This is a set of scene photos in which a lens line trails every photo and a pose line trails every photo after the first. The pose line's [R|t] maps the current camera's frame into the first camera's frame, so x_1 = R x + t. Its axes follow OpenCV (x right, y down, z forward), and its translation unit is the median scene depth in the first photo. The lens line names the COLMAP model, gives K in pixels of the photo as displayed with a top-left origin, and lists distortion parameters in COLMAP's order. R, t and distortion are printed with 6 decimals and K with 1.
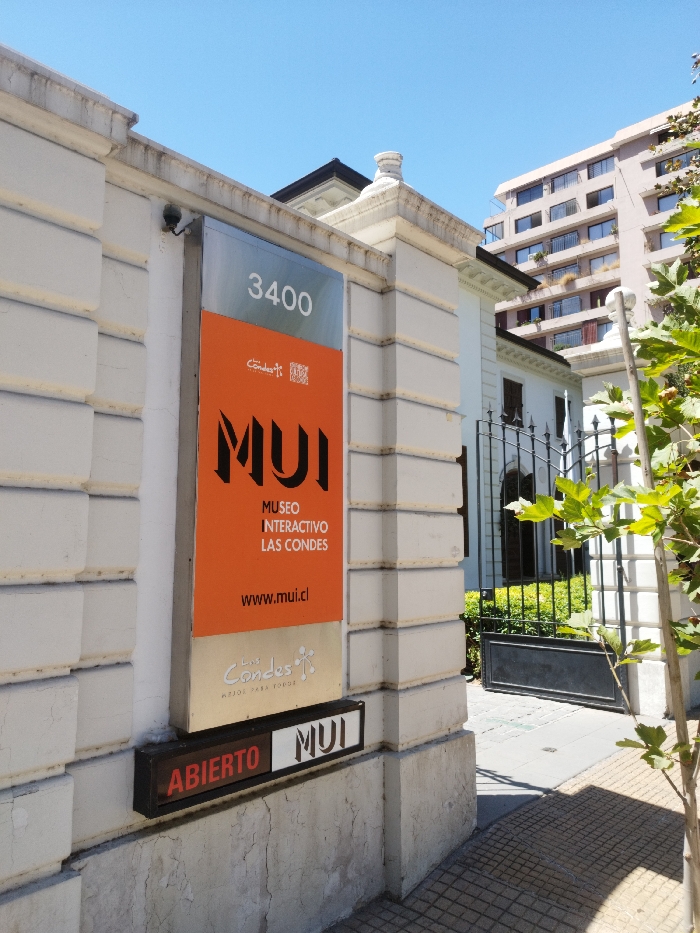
lens RADIAL K [[667.0, 0, 347.2], [0, 667.0, 466.9], [0, 0, 1]] dist [0.012300, -0.001752]
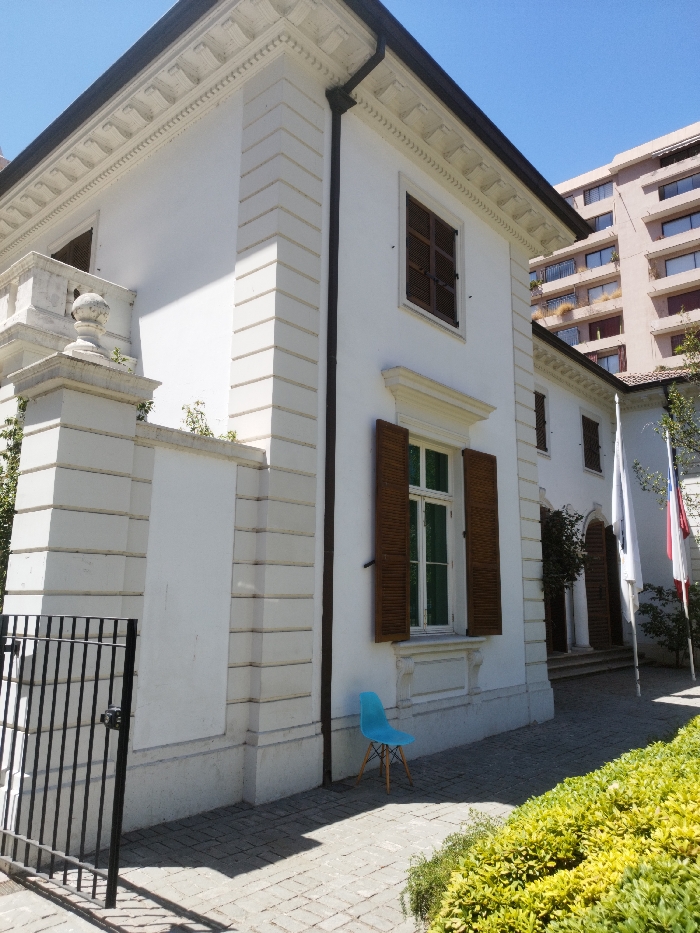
lens RADIAL K [[667.0, 0, 354.6], [0, 667.0, 462.0], [0, 0, 1]] dist [0.012300, -0.001752]
pose [[0.999022, 0.016343, 0.041088, 0.021453], [-0.012969, 0.996624, -0.081075, 0.028187], [-0.042274, 0.080463, 0.995861, 0.403139]]
